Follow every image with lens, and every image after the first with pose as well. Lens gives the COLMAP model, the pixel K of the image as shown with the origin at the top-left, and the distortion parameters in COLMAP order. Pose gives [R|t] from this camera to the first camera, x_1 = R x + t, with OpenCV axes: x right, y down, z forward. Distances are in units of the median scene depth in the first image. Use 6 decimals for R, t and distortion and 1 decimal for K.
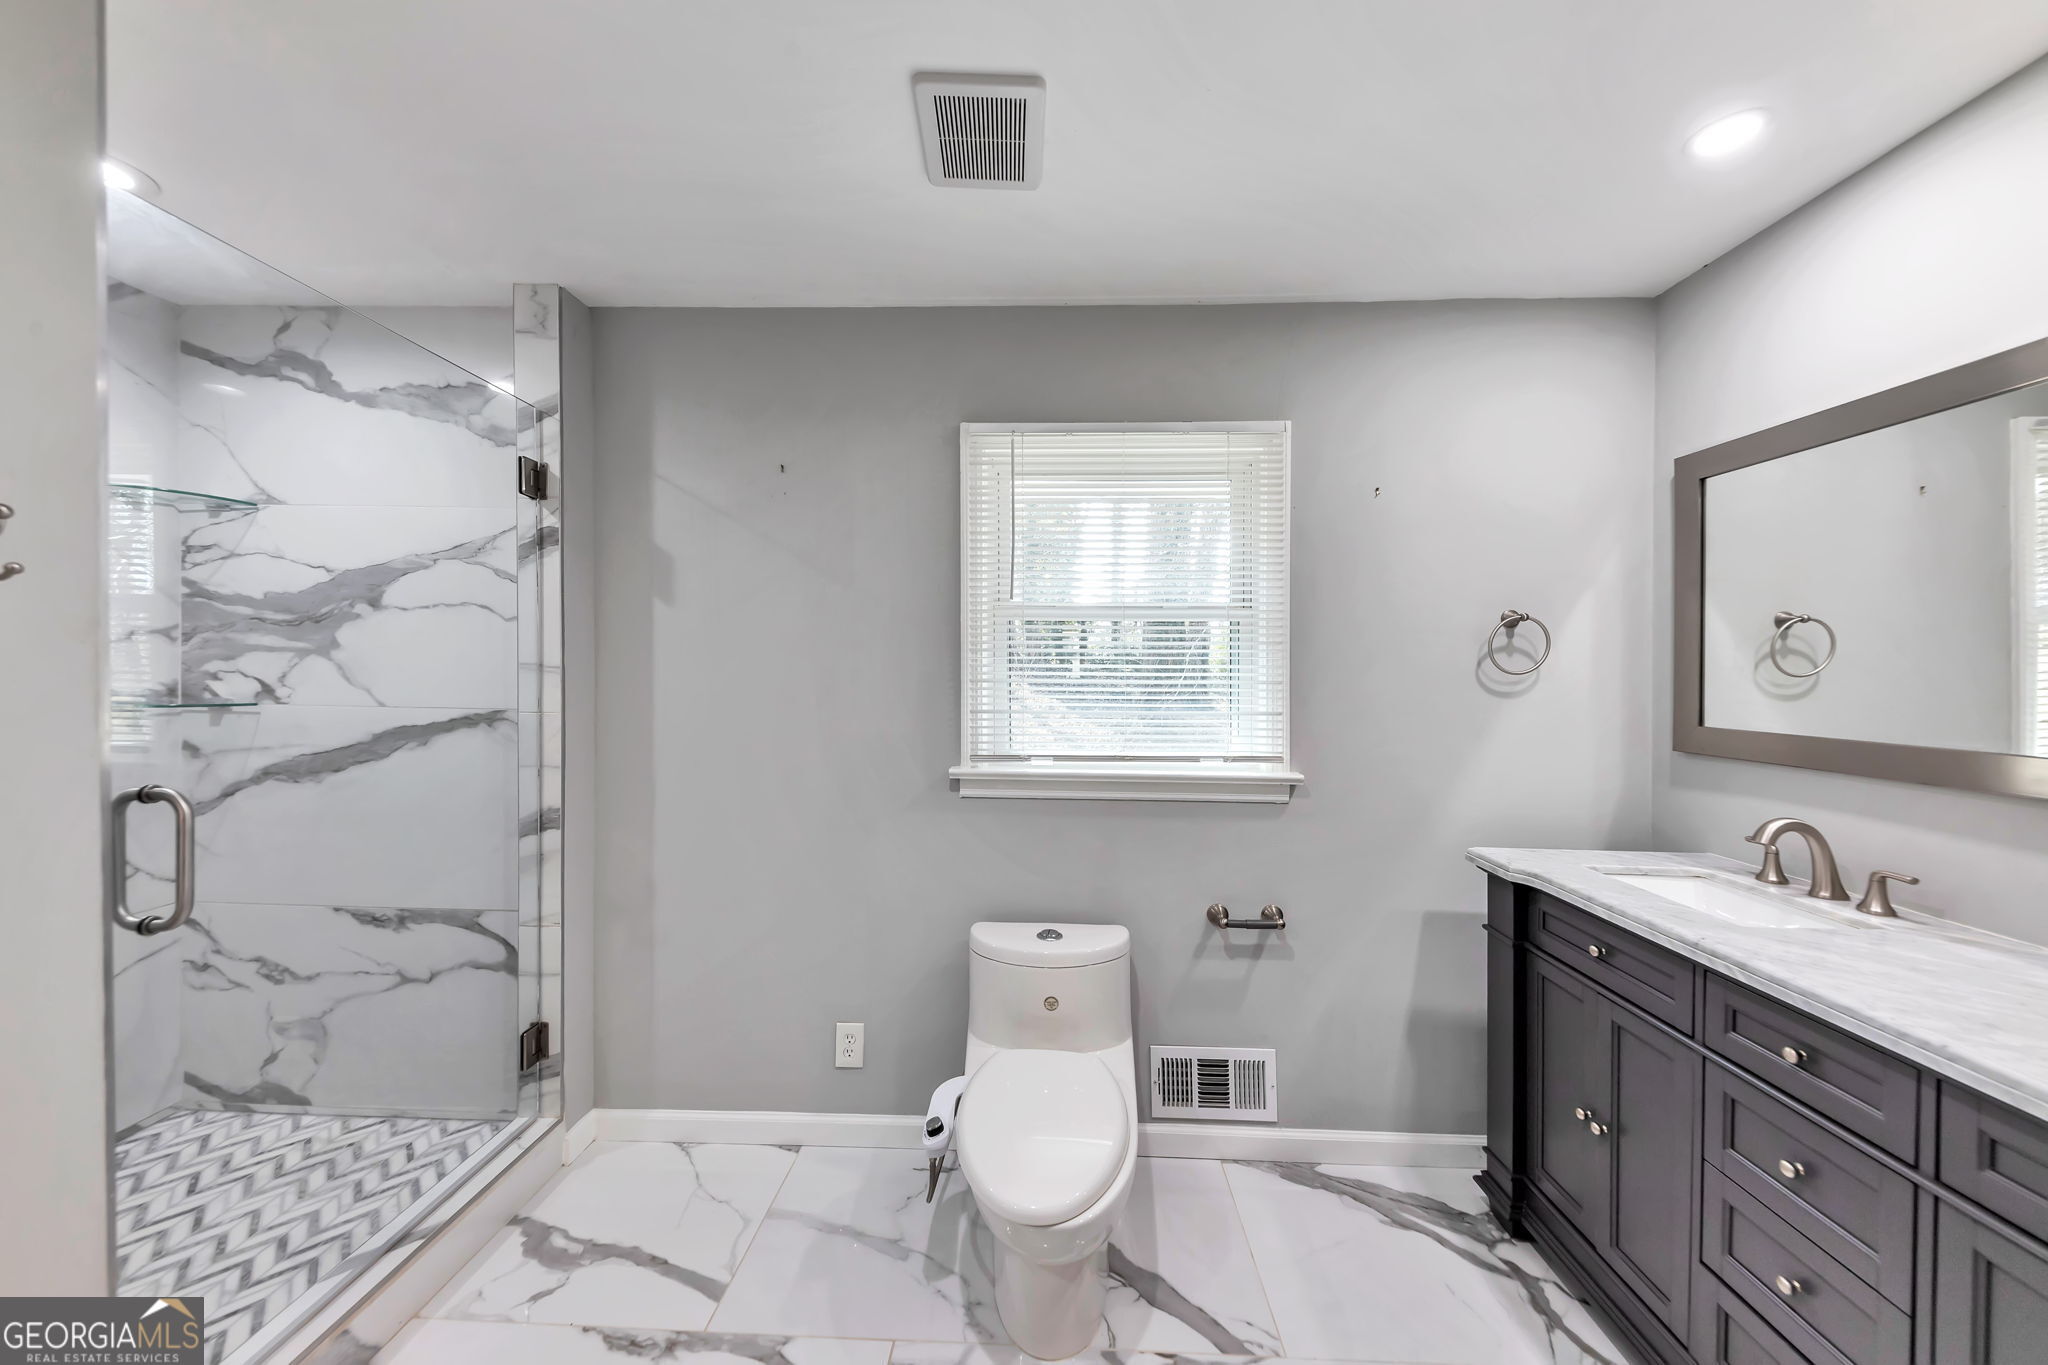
lens RADIAL K [[696.7, 0, 1034.4], [0, 696.7, 674.2], [0, 0, 1]] dist [0.015030, -0.005011]
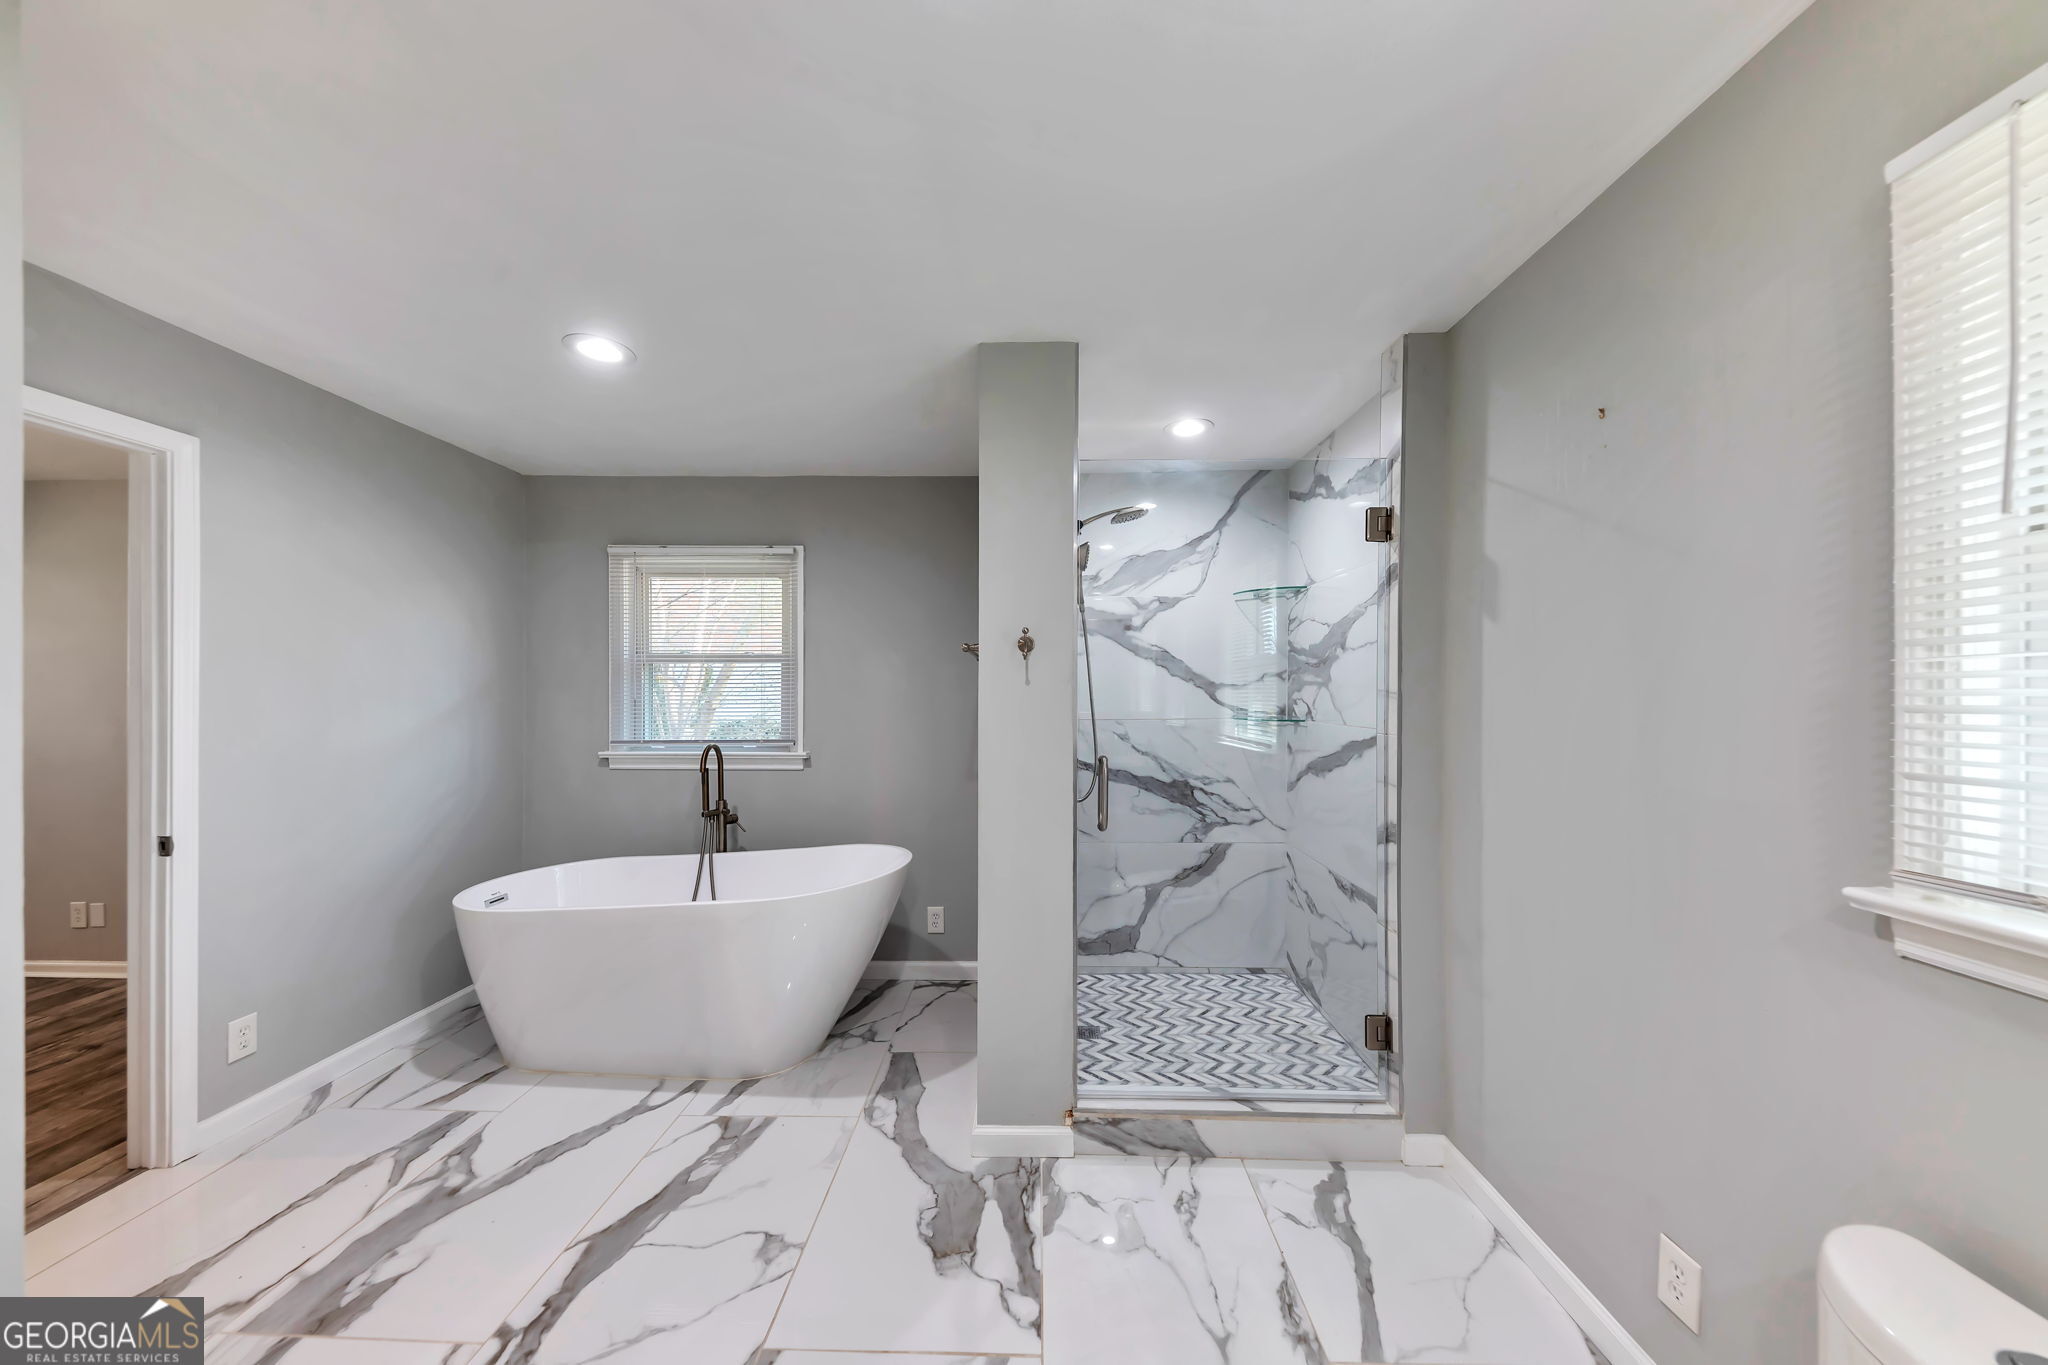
lens RADIAL K [[696.7, 0, 1031.1], [0, 696.7, 702.2], [0, 0, 1]] dist [0.015030, -0.005011]
pose [[0.016572, -0.000003, -0.999863, 0.390604], [0.000381, 1.000000, 0.000003, 0.003655], [0.999863, -0.000381, 0.016572, 0.430355]]
